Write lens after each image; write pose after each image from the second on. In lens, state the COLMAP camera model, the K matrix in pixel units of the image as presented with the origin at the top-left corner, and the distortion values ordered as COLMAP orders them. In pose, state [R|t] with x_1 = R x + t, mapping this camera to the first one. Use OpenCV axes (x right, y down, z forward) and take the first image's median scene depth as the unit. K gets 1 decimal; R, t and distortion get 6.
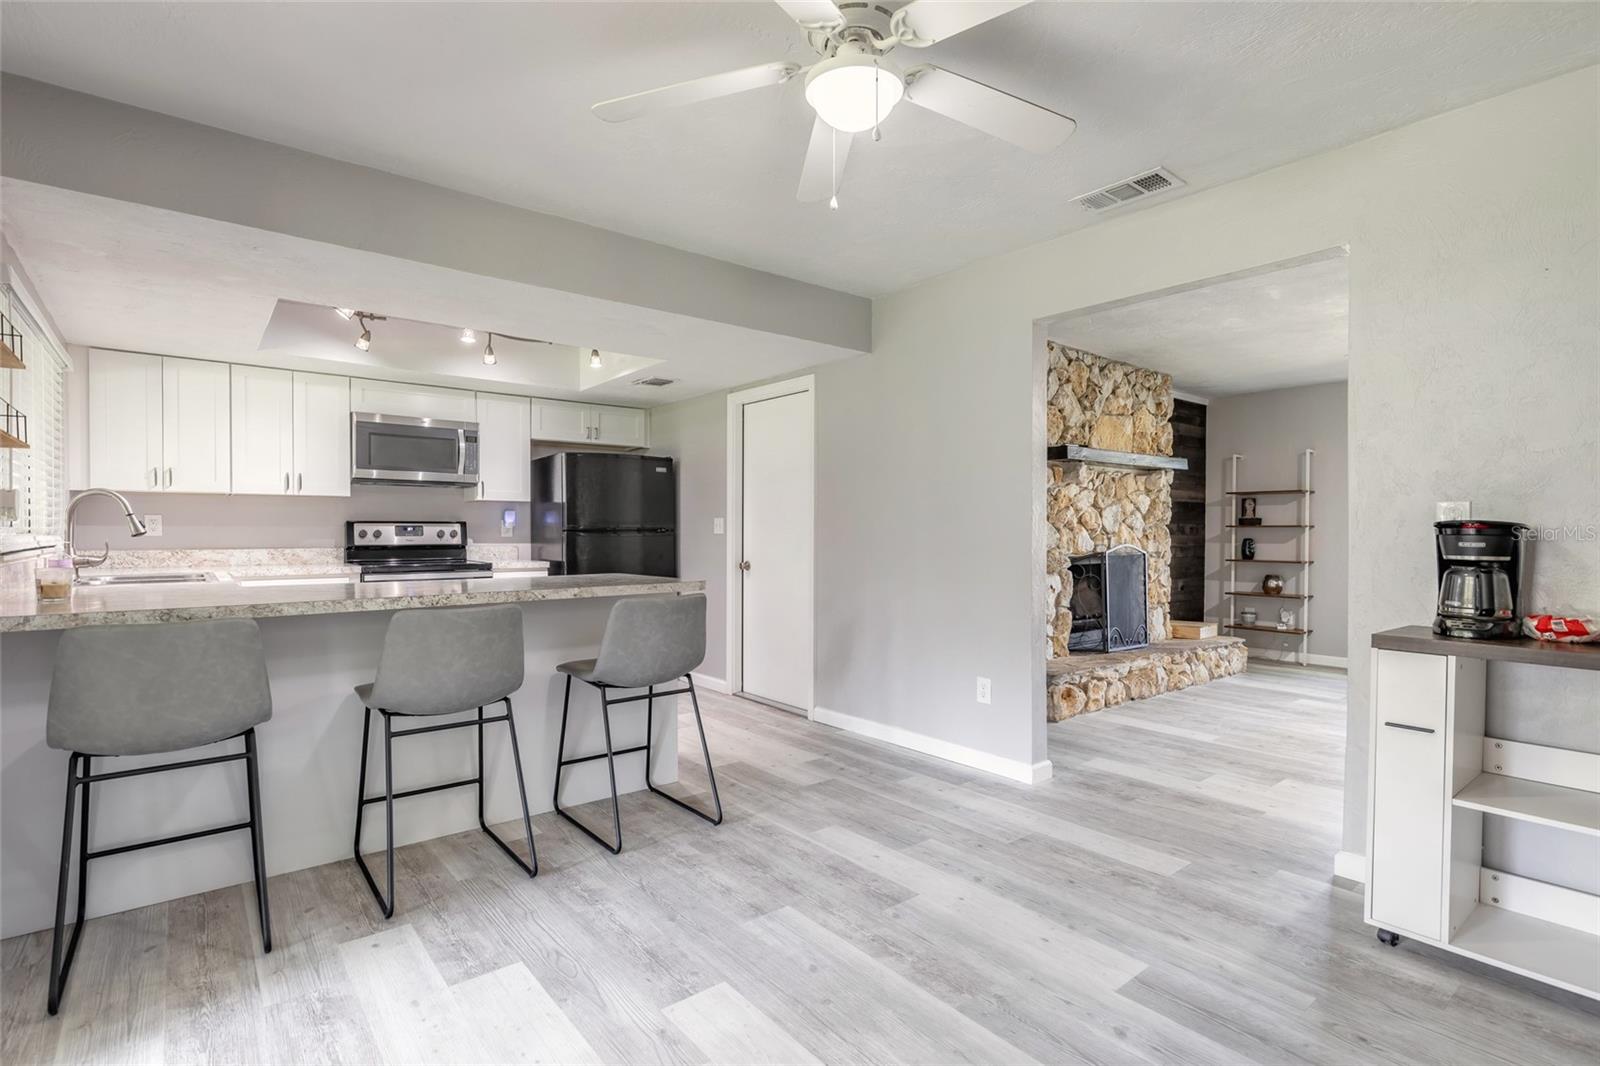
lens RADIAL K [[751.9, 0, 792.1], [0, 751.9, 541.6], [0, 0, 1]] dist [-0.000523, -0.000080]
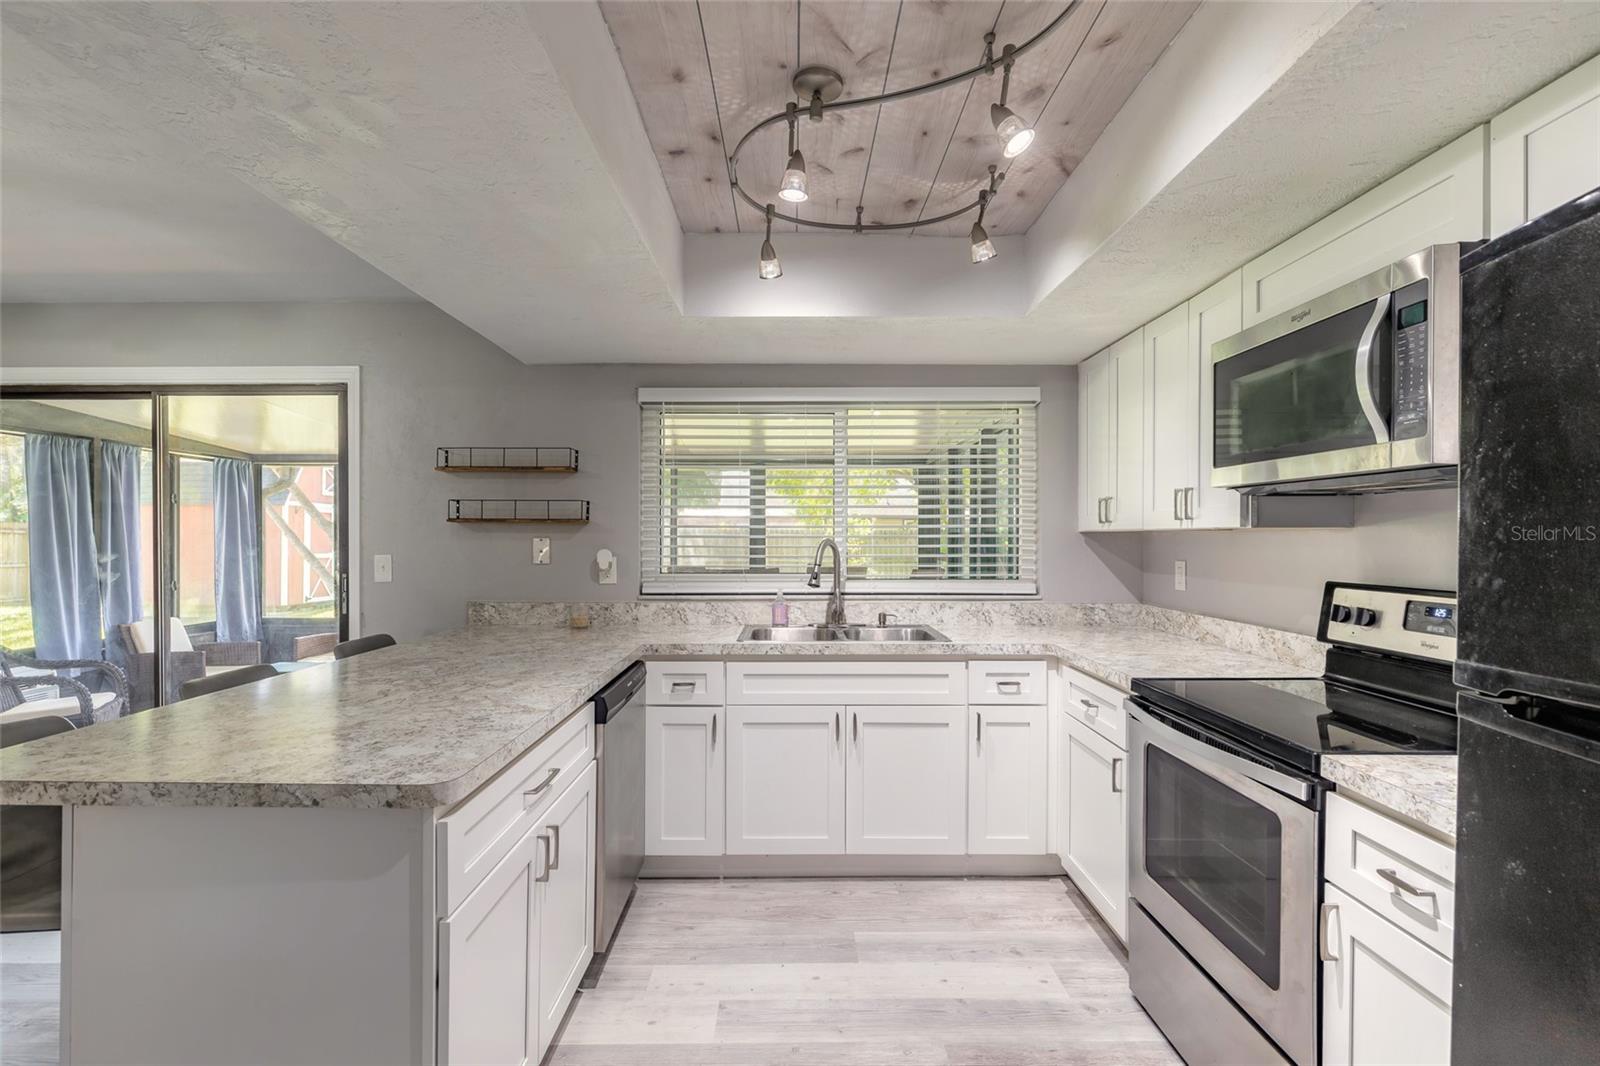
lens RADIAL K [[751.9, 0, 802.4], [0, 751.9, 535.4], [0, 0, 1]] dist [-0.000523, -0.000080]
pose [[-0.605604, -0.003572, -0.795758, -0.065211], [-0.013656, 0.999889, 0.005904, -0.055144], [0.795649, 0.014443, -0.605585, 1.075719]]
